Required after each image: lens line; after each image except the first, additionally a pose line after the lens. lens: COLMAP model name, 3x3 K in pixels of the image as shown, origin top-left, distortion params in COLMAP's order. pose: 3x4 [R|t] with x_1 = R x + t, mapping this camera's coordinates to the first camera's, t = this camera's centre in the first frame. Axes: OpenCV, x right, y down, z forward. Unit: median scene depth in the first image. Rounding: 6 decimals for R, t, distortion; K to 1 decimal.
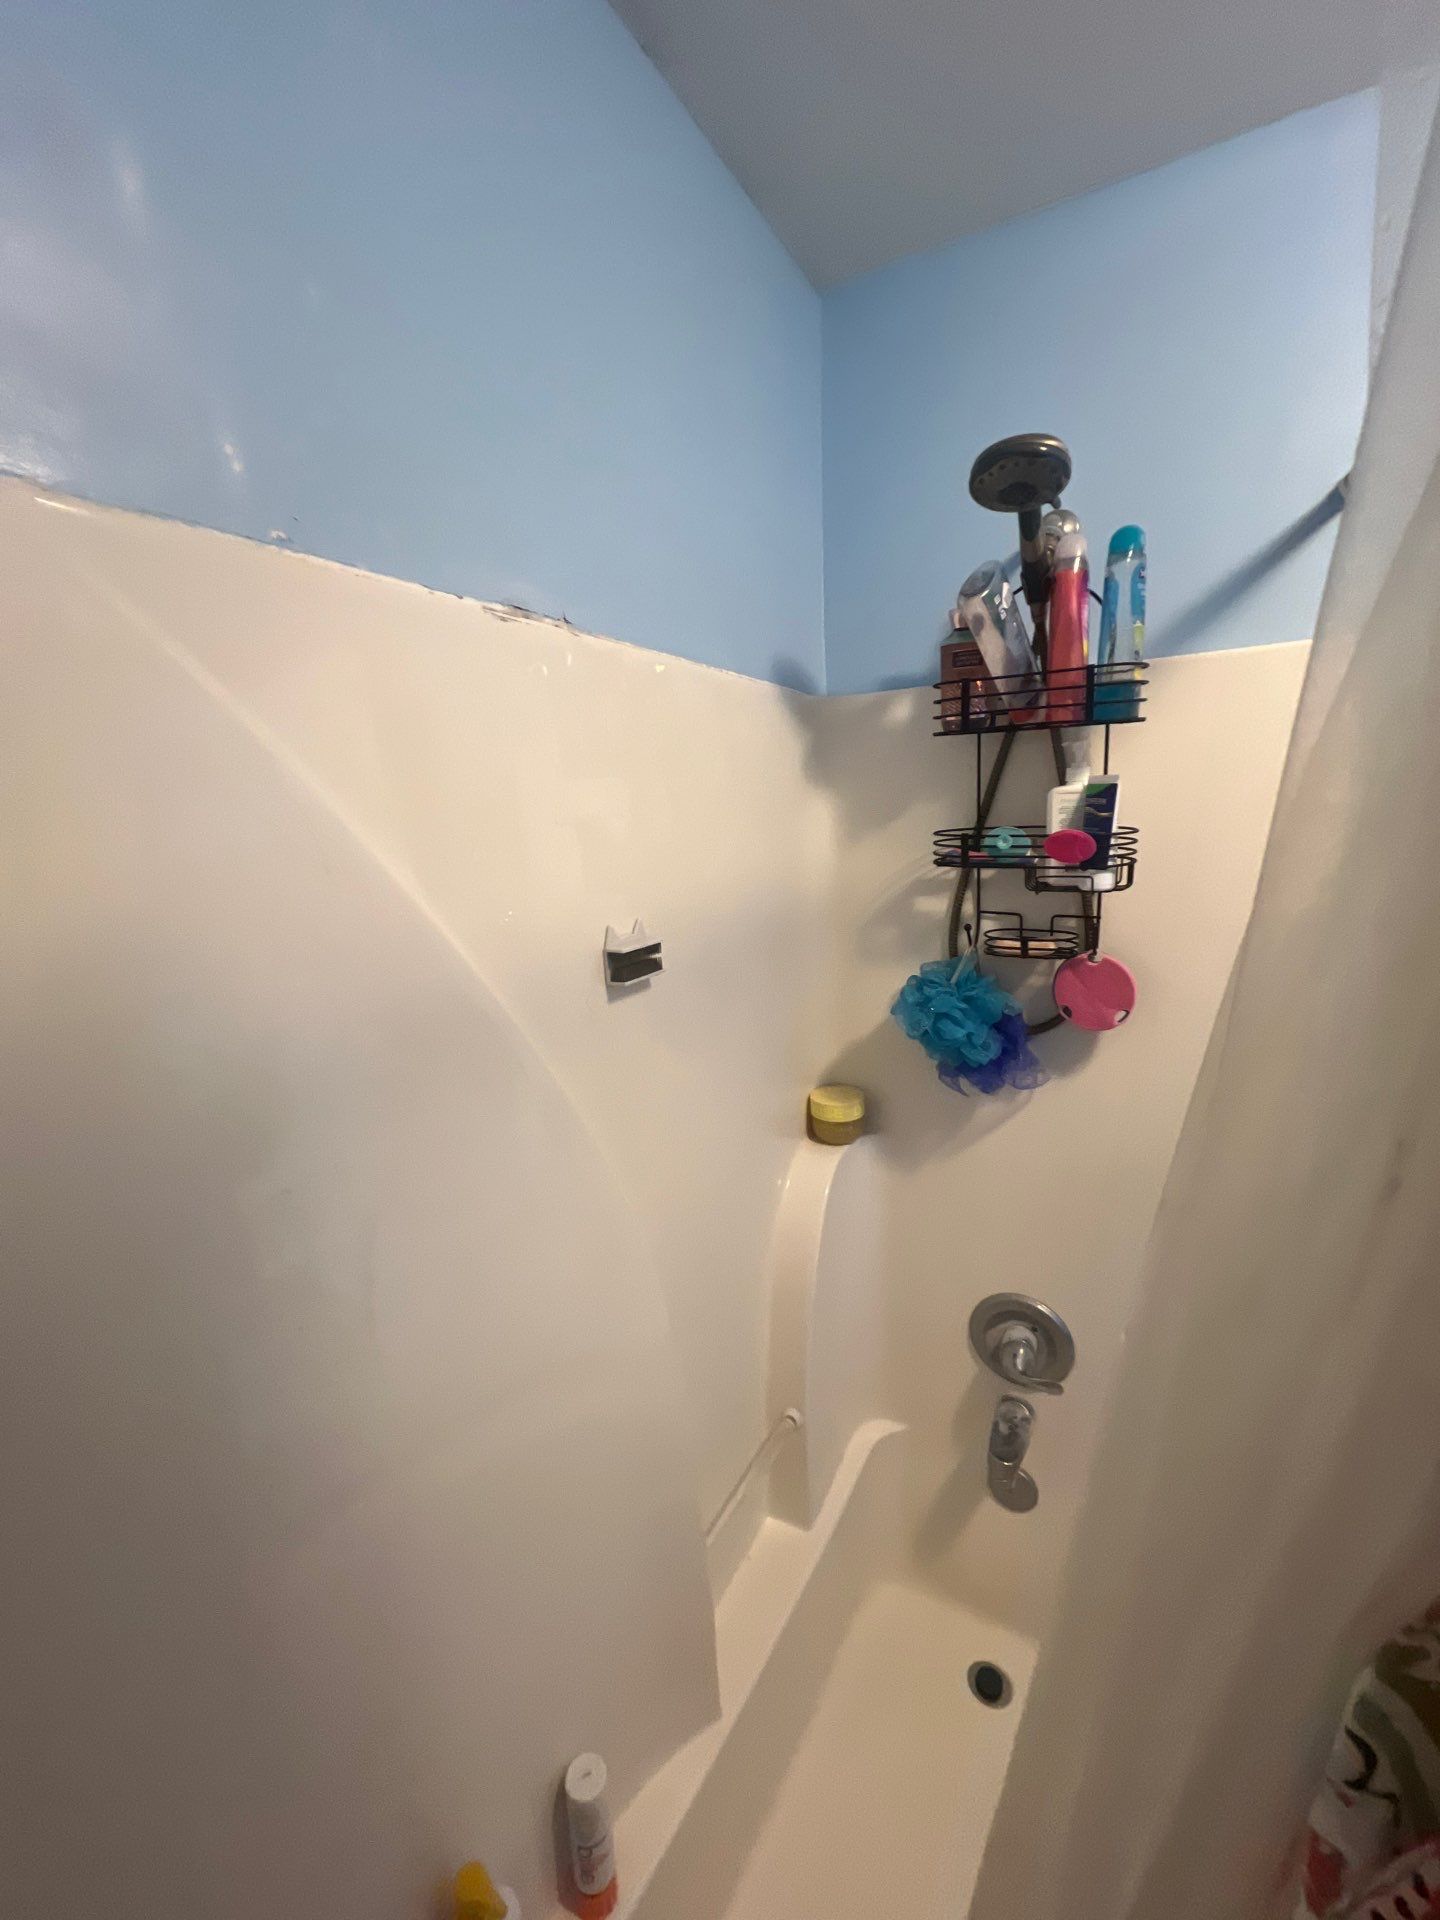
lens RADIAL K [[793.7, 0, 727.5], [0, 793.7, 966.3], [0, 0, 1]] dist [0.000163, -0.000001]
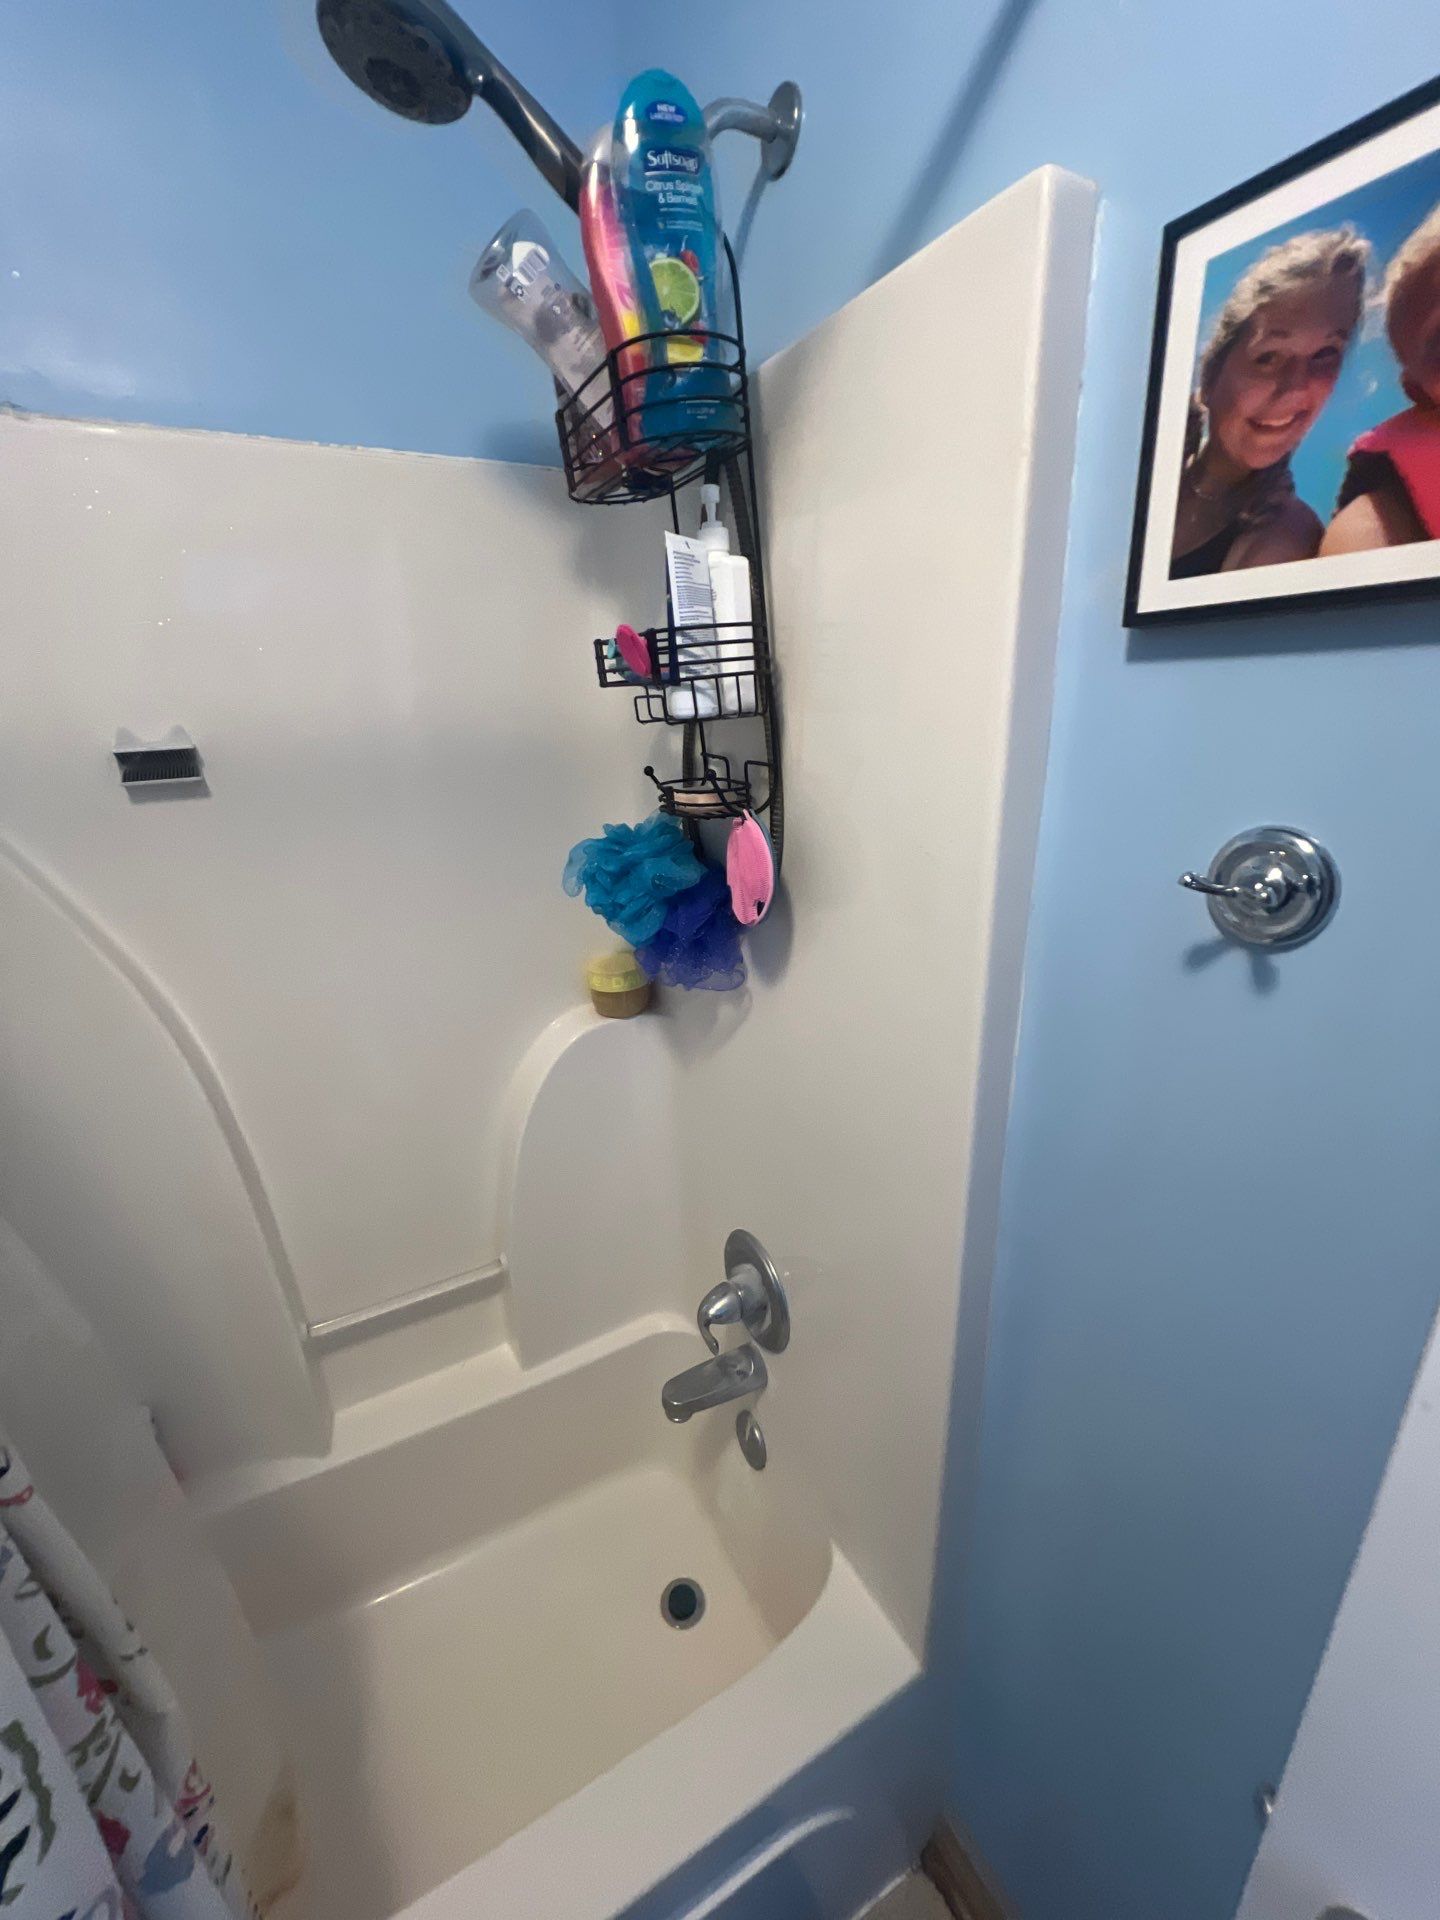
lens RADIAL K [[761.5, 0, 720.3], [0, 761.5, 954.3], [0, 0, 1]] dist [-0.010155, -0.000014]
pose [[0.848547, 0.184808, -0.495796, 0.687971], [-0.107087, 0.977612, 0.181128, -0.014626], [0.518170, -0.100603, 0.849340, 0.351912]]
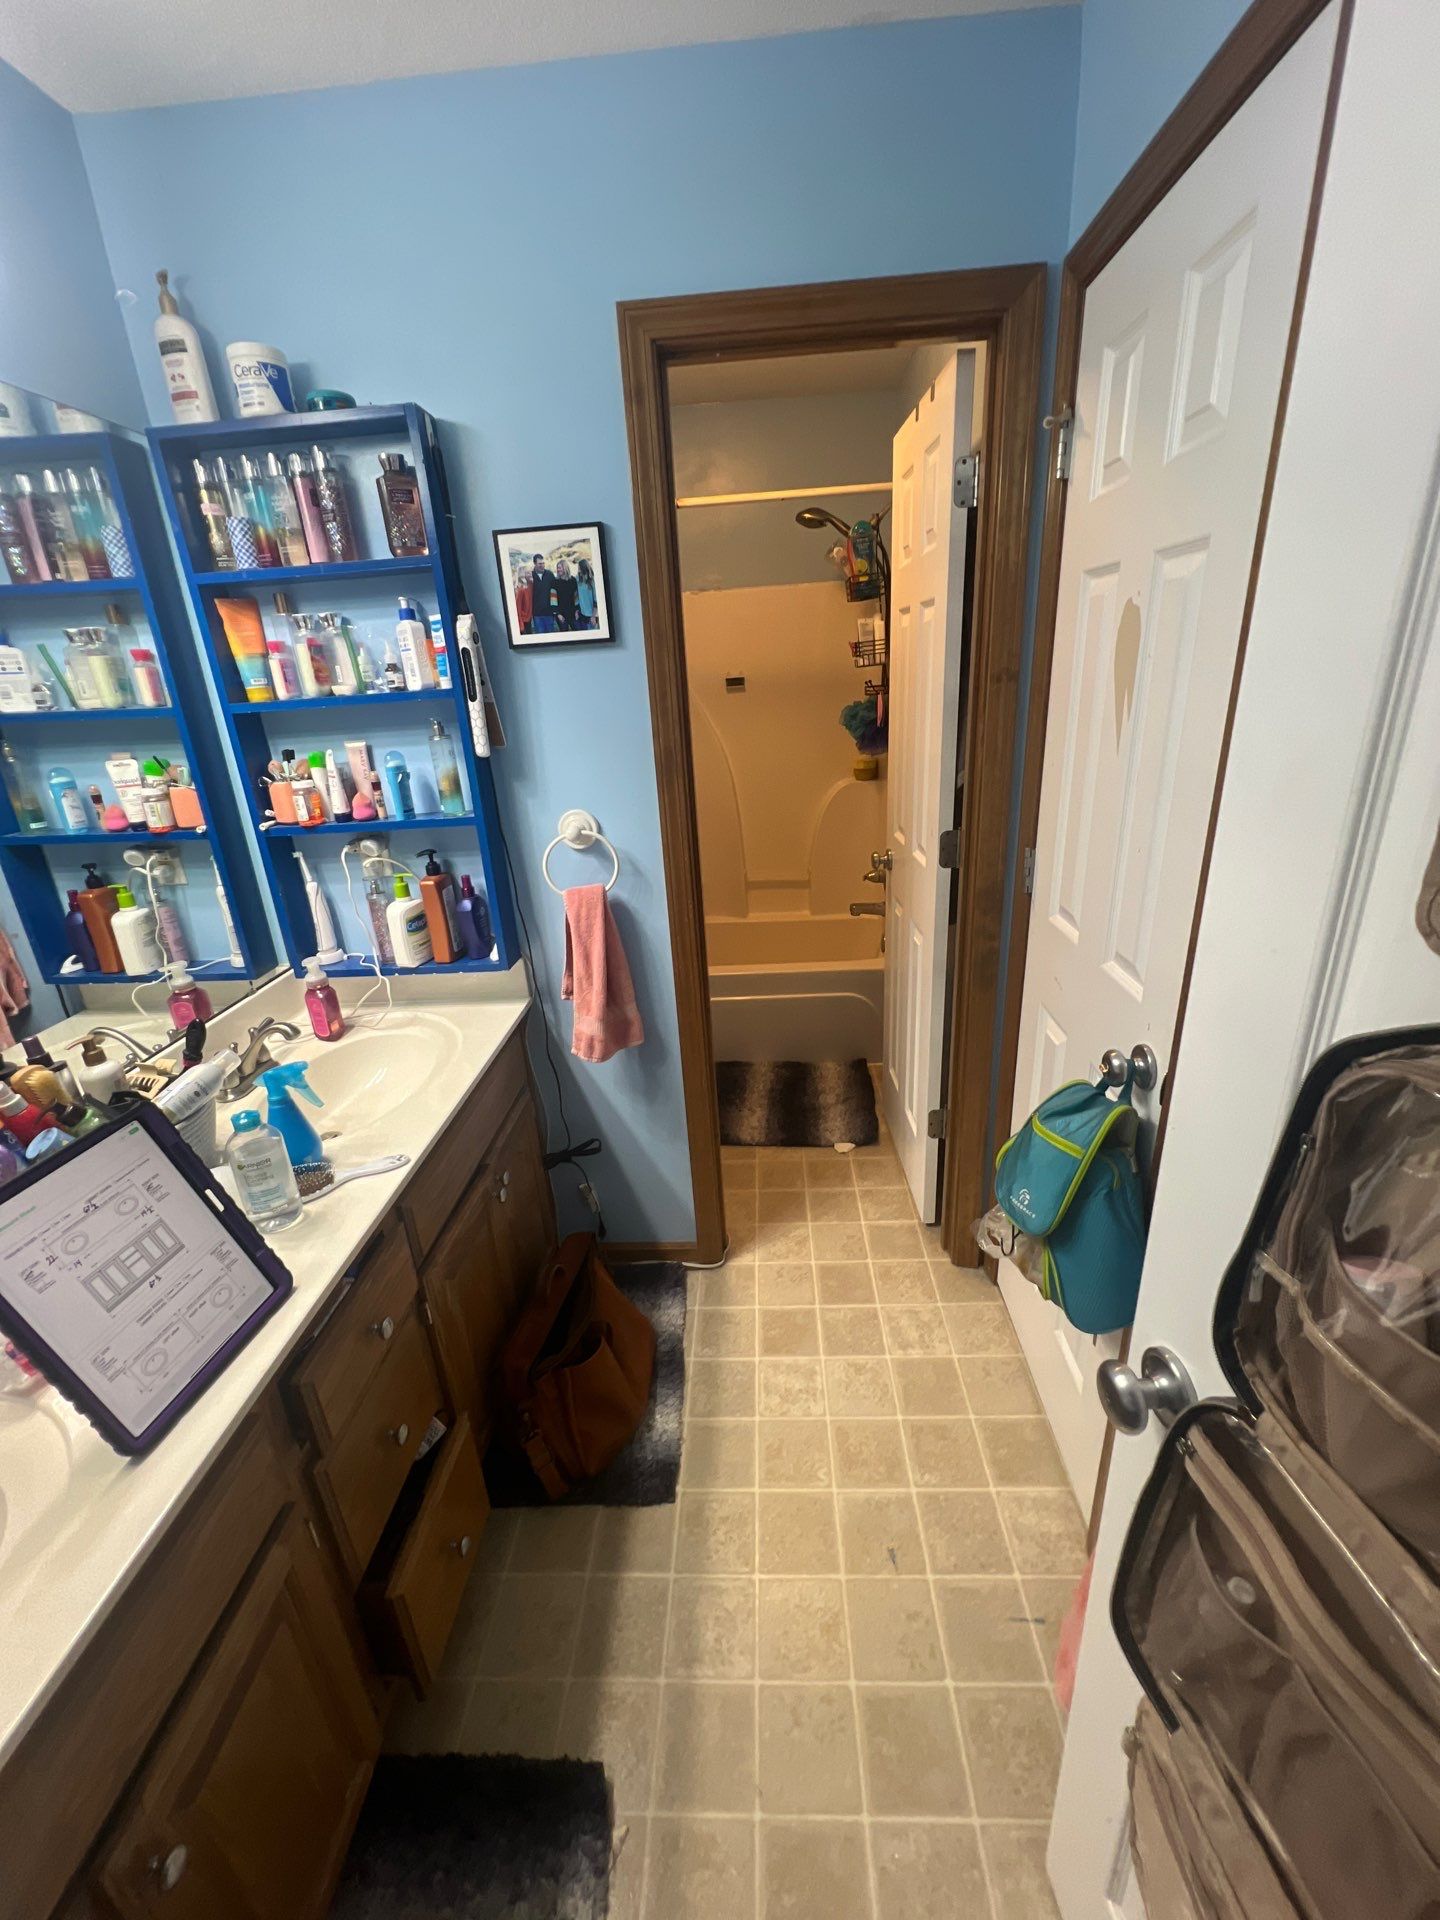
lens RADIAL K [[778.1, 0, 718.8], [0, 778.1, 963.1], [0, 0, 1]] dist [0.002178, -0.000032]
pose [[0.453301, 0.328058, -0.828792, 2.209292], [-0.133268, 0.944301, 0.300891, 0.100805], [0.881339, -0.025943, 0.471772, -0.547120]]
